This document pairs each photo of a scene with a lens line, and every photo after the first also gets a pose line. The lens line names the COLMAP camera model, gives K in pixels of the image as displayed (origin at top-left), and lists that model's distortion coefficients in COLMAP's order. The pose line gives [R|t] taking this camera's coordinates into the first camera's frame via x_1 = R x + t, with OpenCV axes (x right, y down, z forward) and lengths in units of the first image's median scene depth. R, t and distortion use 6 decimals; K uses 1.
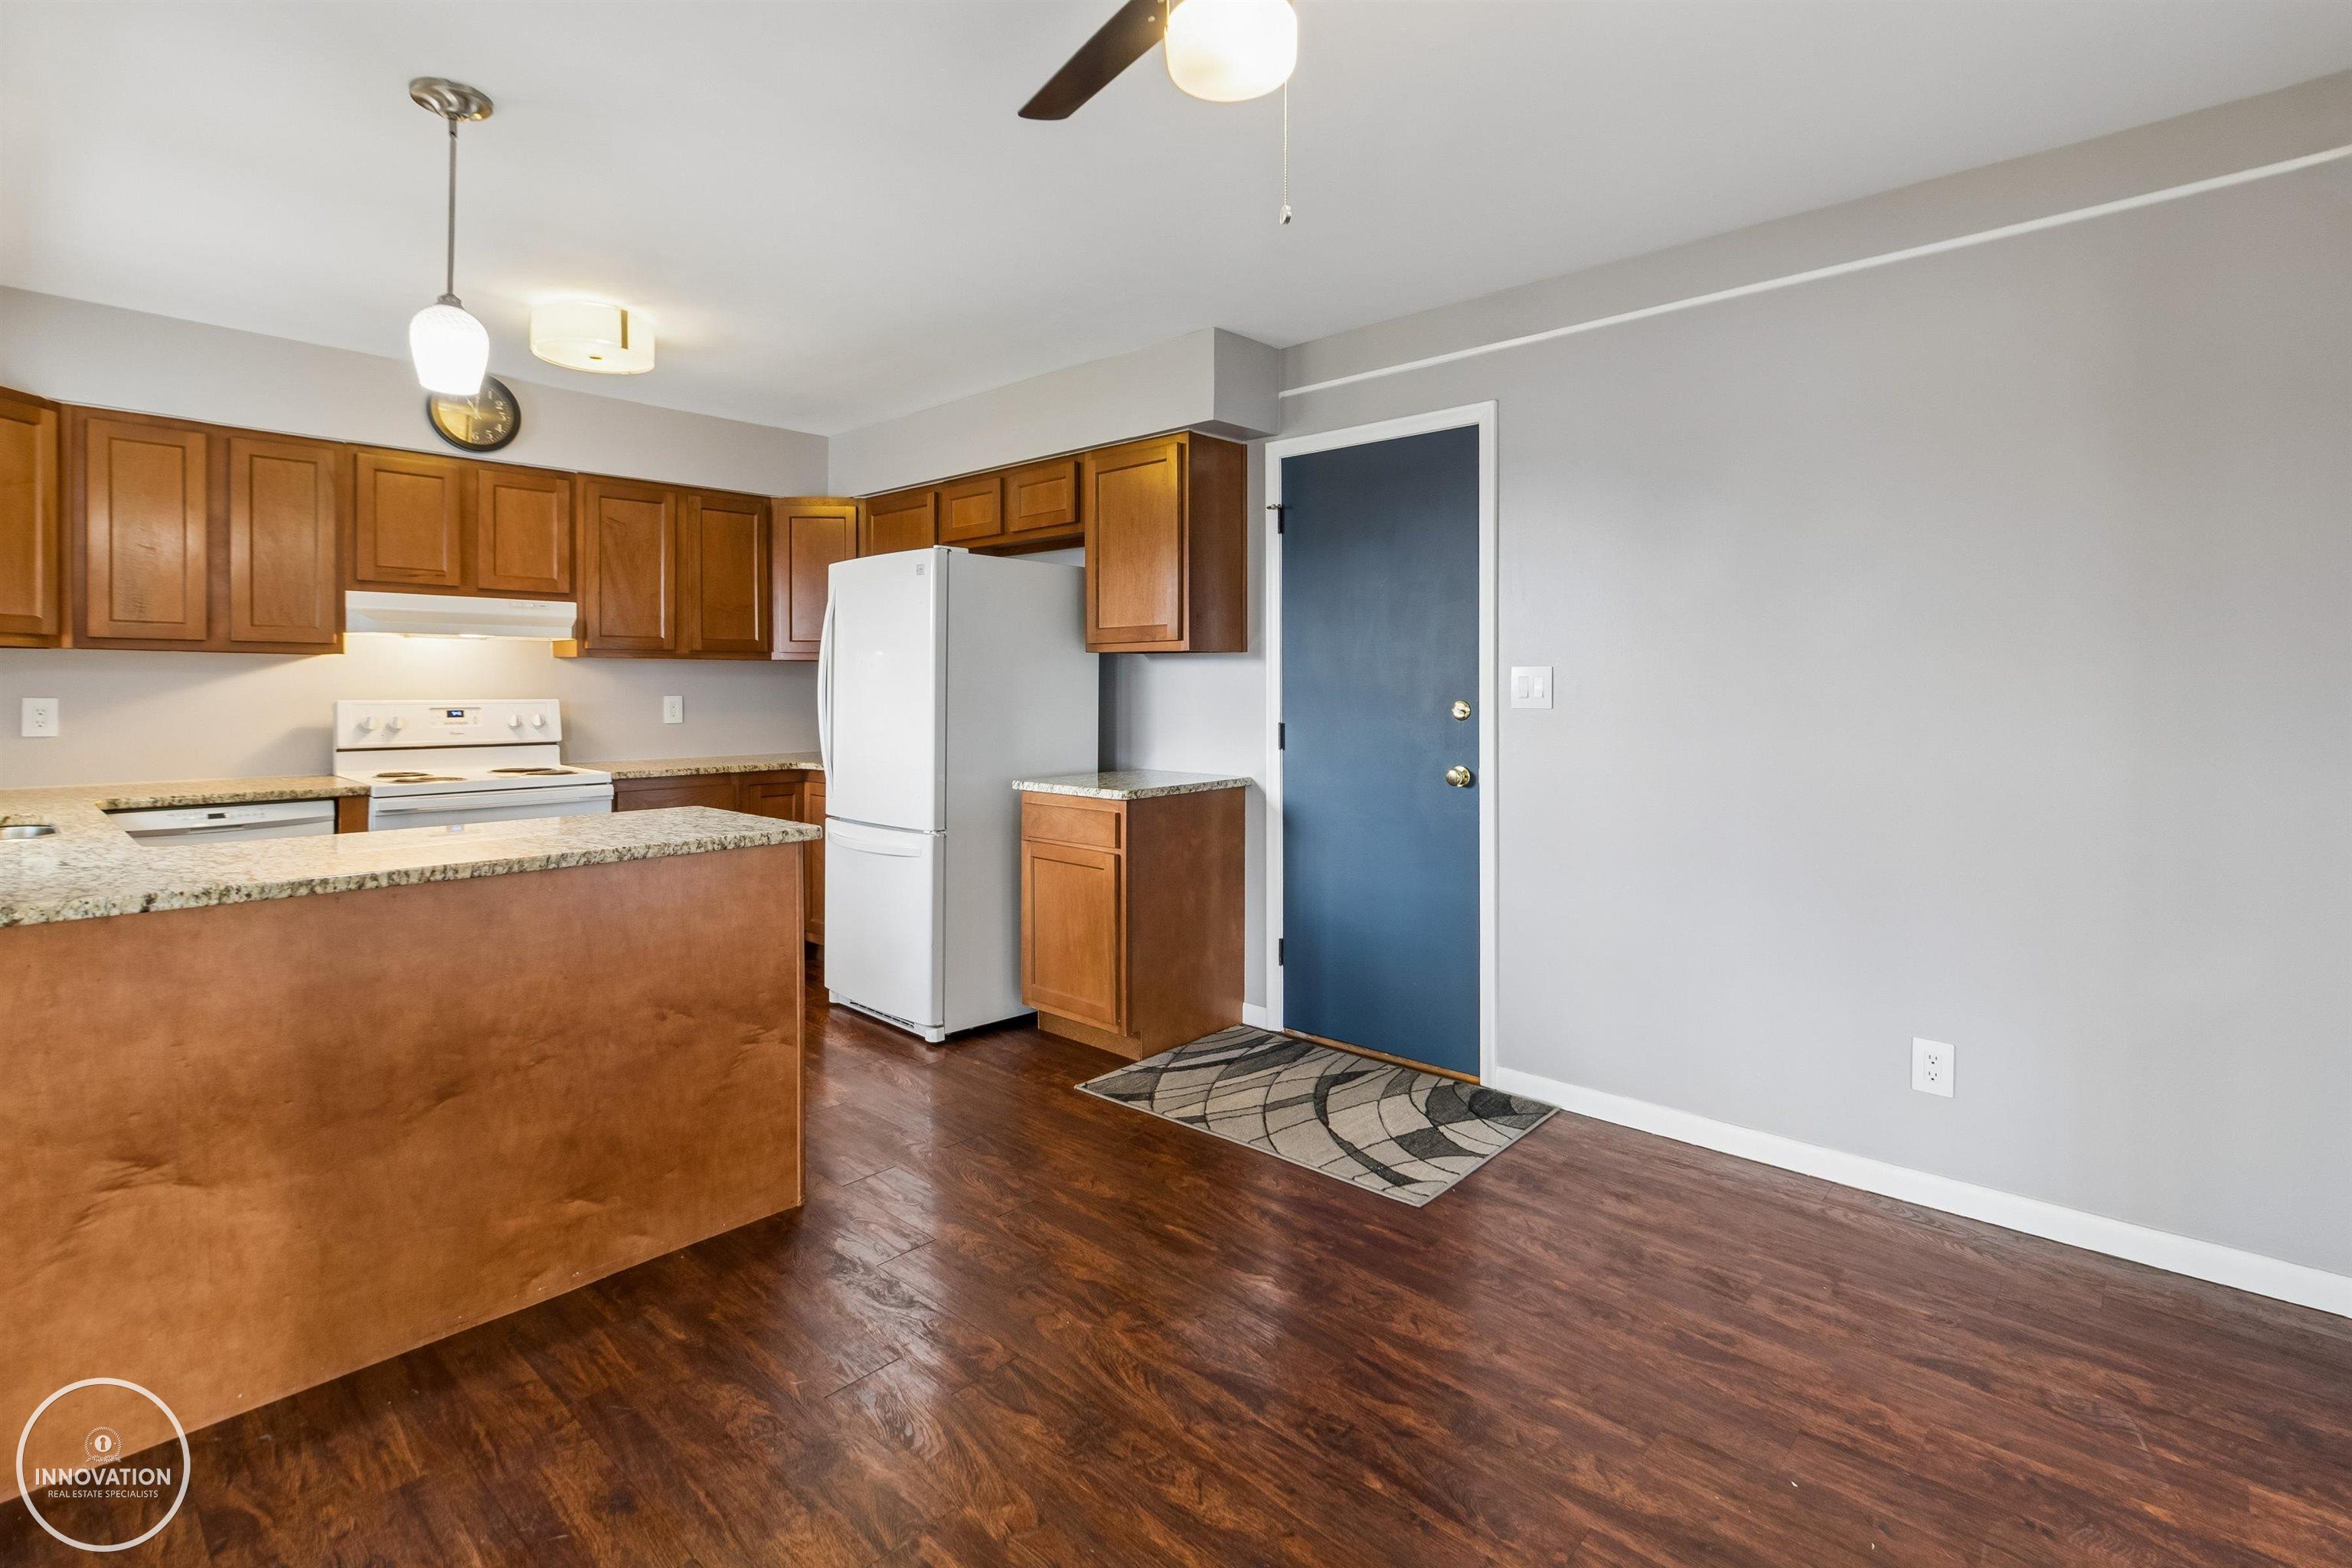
lens RADIAL K [[1106.1, 0, 1178.7], [0, 1106.1, 684.4], [0, 0, 1]] dist [0.001648, 0.000216]
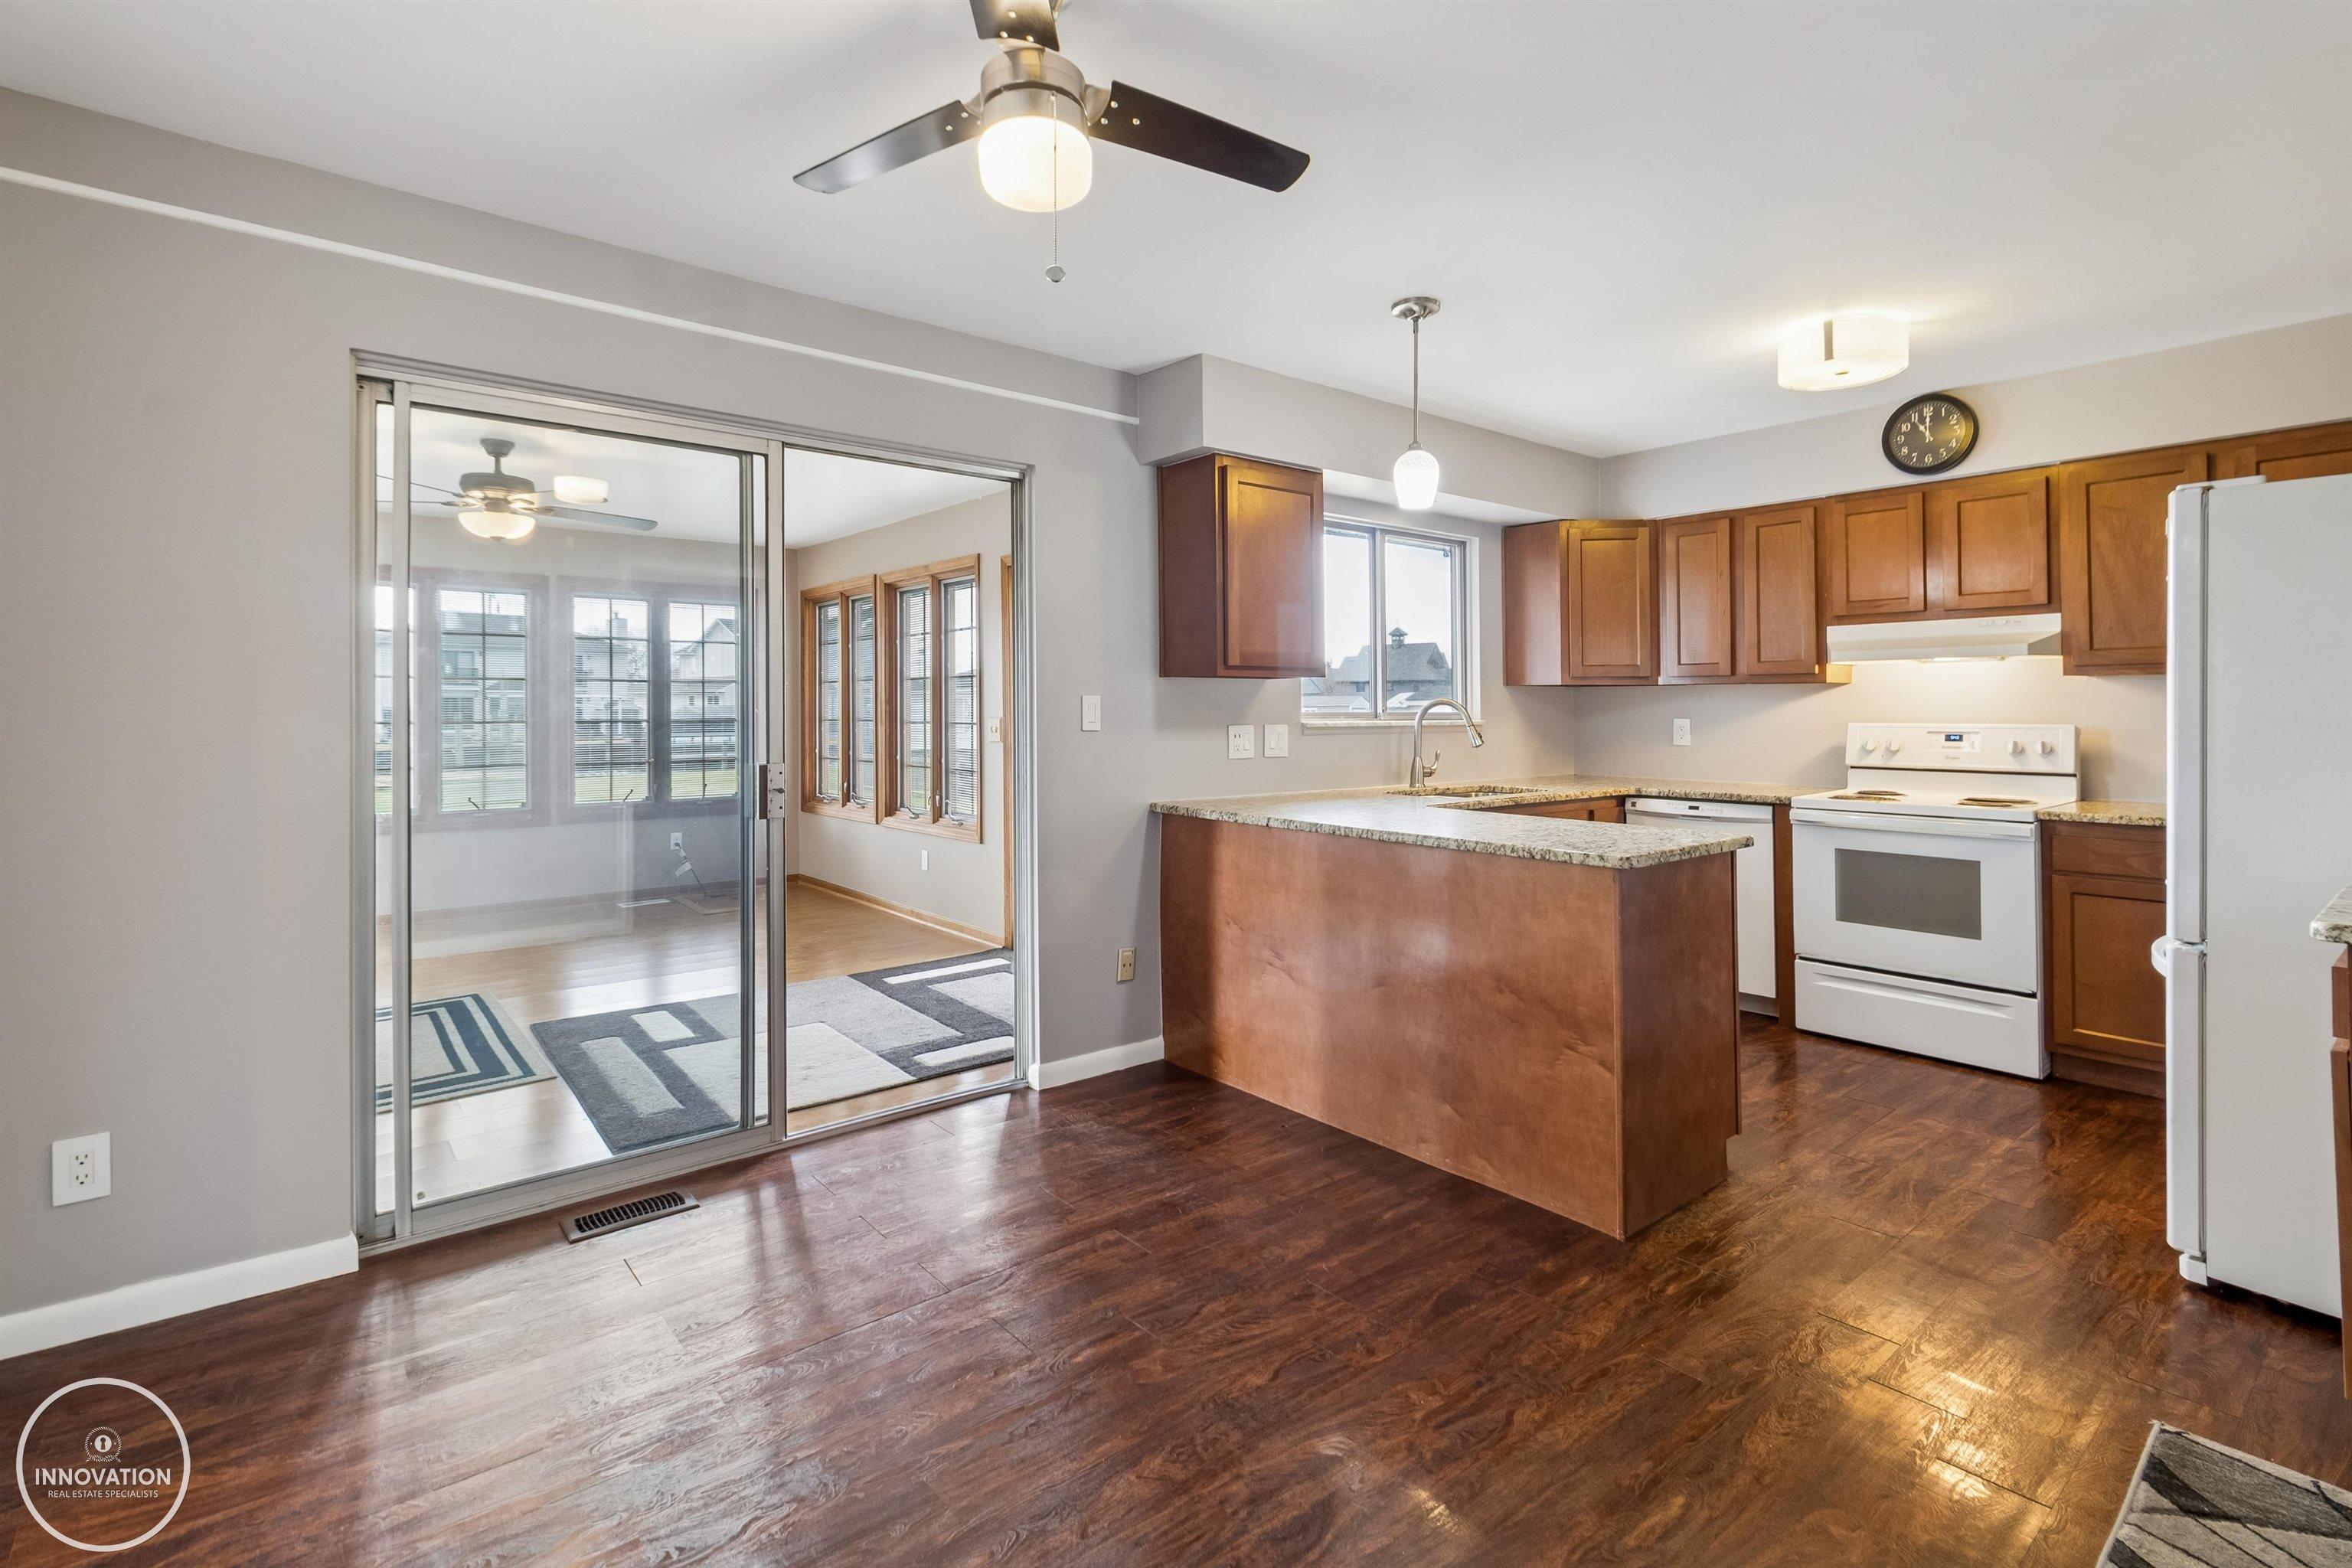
lens RADIAL K [[1073.0, 0, 1184.3], [0, 1073.0, 703.3], [0, 0, 1]] dist [0.002113, 0.000479]
pose [[-0.122902, -0.006179, -0.992400, 0.499978], [0.002988, 0.999974, -0.006597, -0.000431], [0.992414, -0.003776, -0.122880, 0.560360]]
